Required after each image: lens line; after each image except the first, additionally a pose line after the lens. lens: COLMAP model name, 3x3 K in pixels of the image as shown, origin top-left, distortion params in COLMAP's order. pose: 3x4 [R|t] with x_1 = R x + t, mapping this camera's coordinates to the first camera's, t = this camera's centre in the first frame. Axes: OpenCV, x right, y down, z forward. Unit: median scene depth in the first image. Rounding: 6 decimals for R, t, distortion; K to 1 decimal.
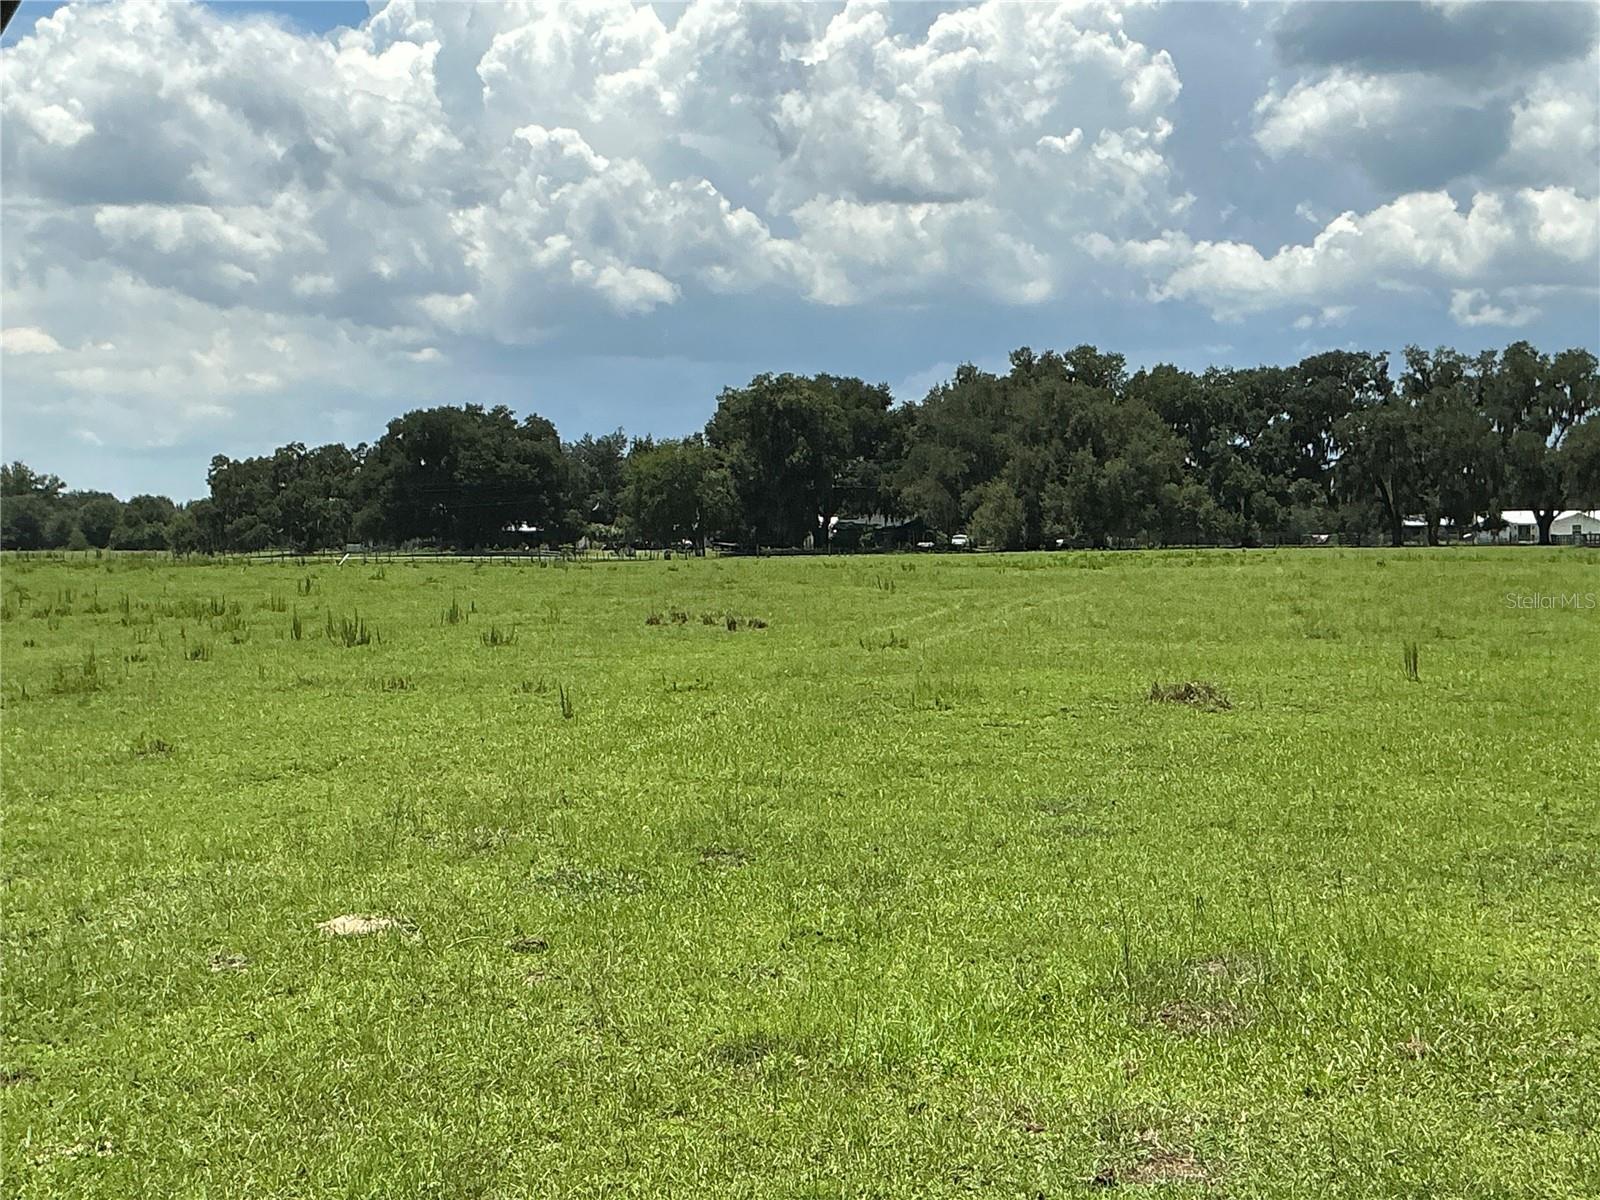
lens RADIAL K [[2631.7, 0, 792.4], [0, 2631.7, 585.7], [0, 0, 1]] dist [0.114222, 0.000000]
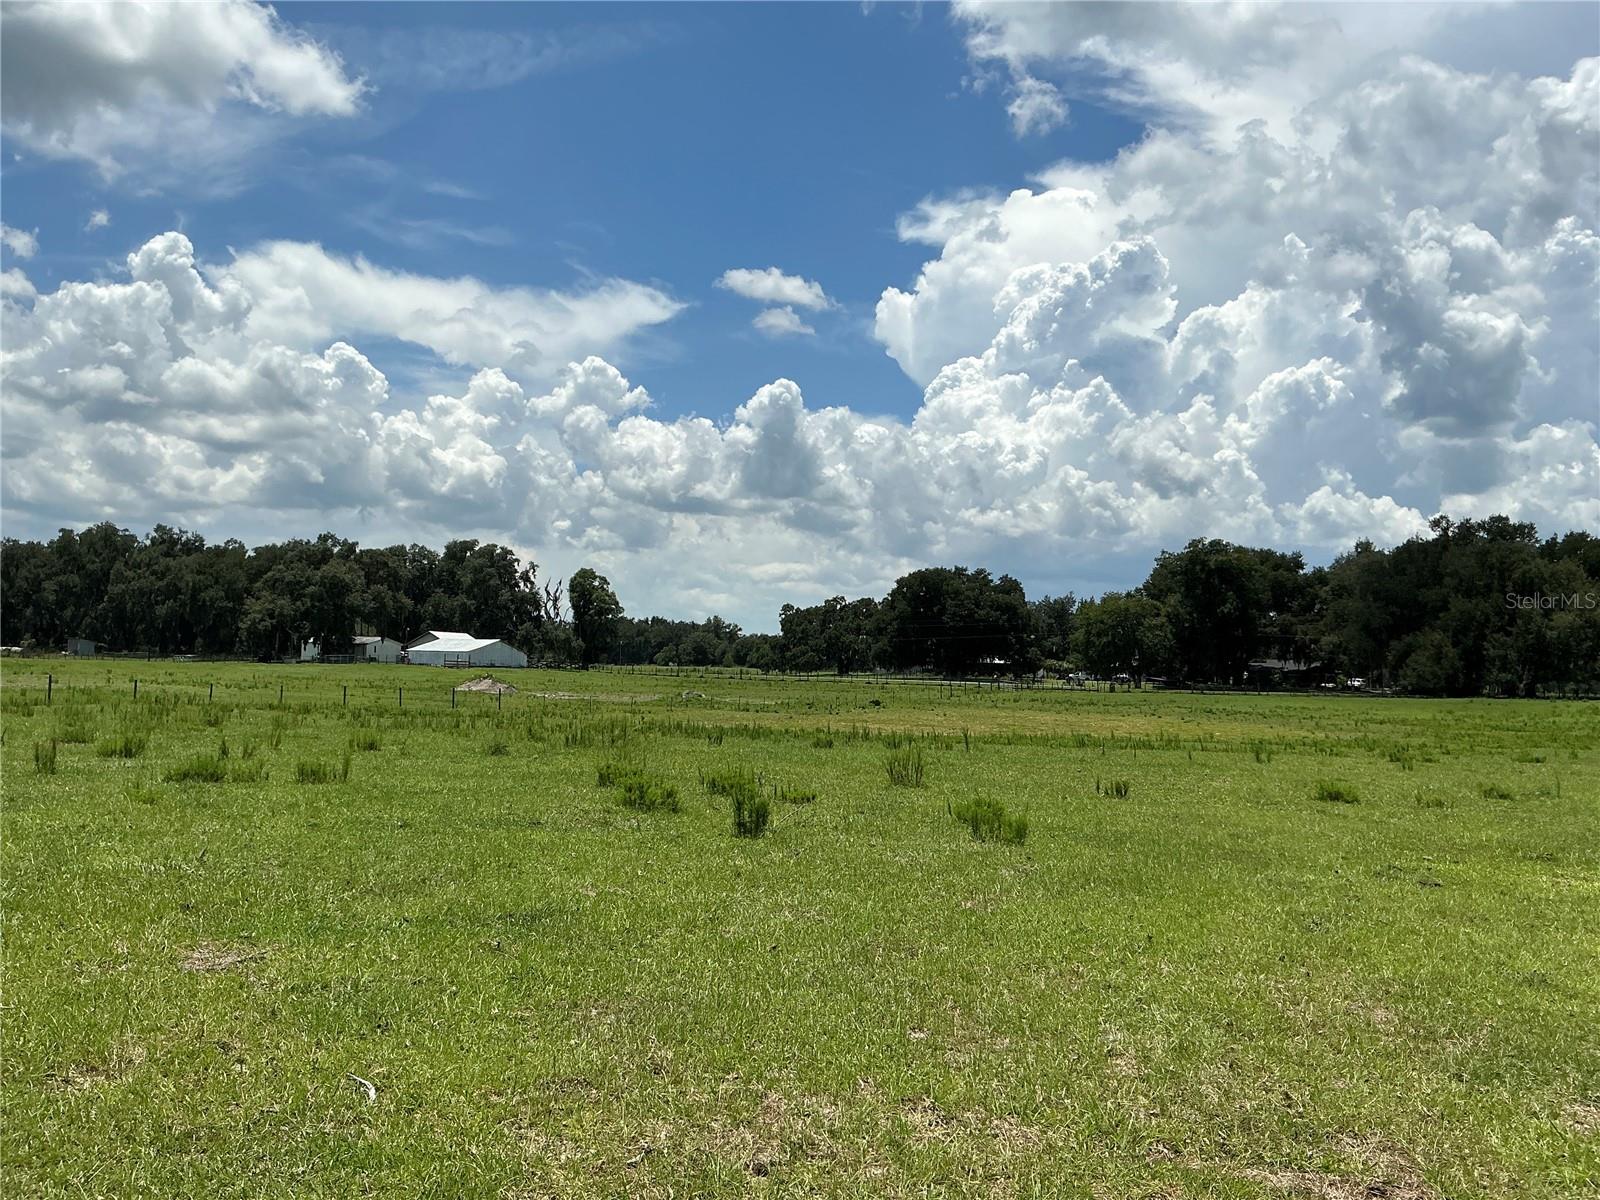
lens RADIAL K [[1314.7, 0, 800.5], [0, 1314.7, 610.4], [0, 0, 1]] dist [0.111987, -0.230798]
pose [[0.965716, 0.023000, -0.258582, -0.027845], [-0.039047, 0.997605, -0.057092, -0.005866], [0.256649, 0.065232, 0.964301, 0.357371]]
